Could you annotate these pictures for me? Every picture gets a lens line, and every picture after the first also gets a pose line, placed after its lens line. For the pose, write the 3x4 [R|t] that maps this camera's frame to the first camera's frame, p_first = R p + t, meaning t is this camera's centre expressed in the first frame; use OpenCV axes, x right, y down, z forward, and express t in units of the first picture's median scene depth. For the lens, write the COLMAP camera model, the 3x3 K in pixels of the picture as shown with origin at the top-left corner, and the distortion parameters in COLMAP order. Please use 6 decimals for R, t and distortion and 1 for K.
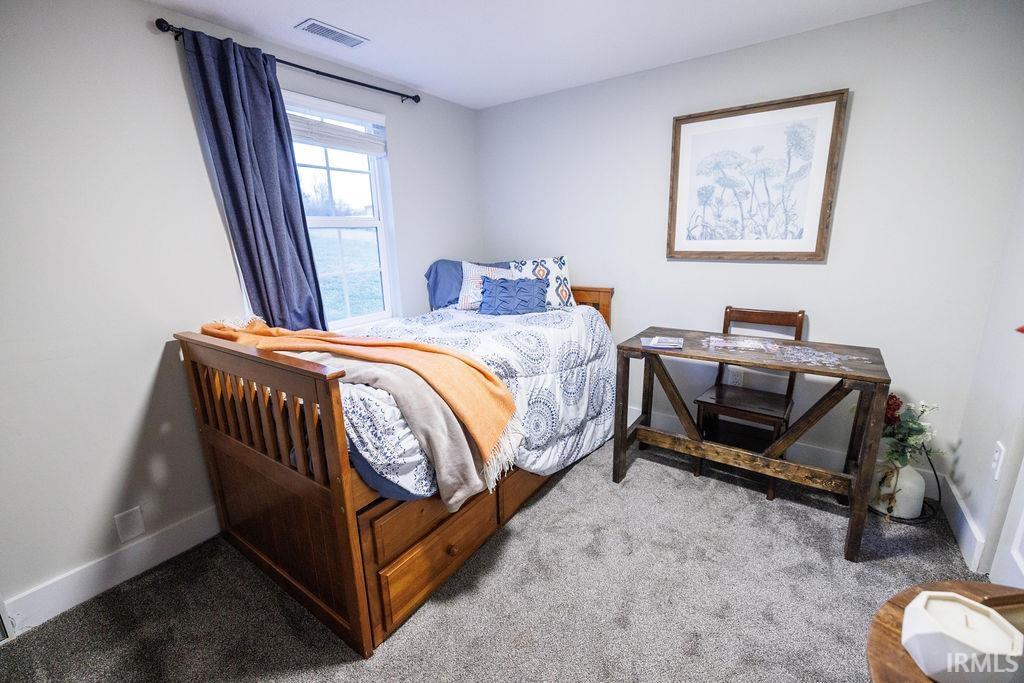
lens RADIAL K [[435.7, 0, 508.7], [0, 435.7, 345.2], [0, 0, 1]] dist [-0.001981, -0.000089]
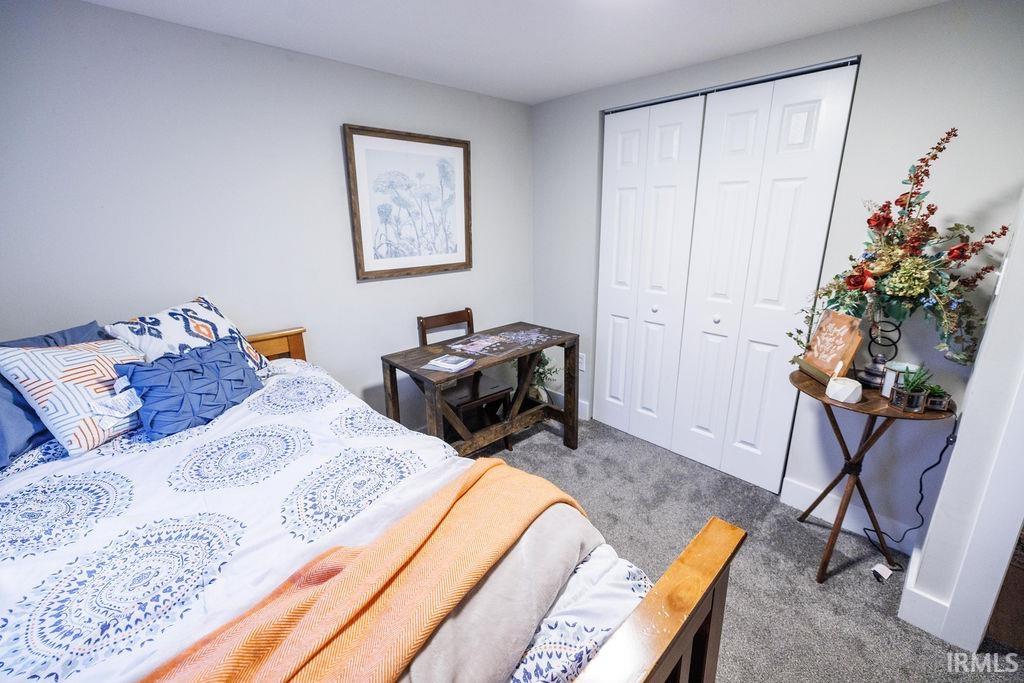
lens RADIAL K [[435.7, 0, 511.8], [0, 435.7, 337.2], [0, 0, 1]] dist [-0.001981, -0.000089]
pose [[0.166124, -0.246490, 0.954801, -0.529403], [0.250439, 0.947055, 0.200917, -0.214965], [-0.953773, 0.205742, 0.219059, 0.595568]]
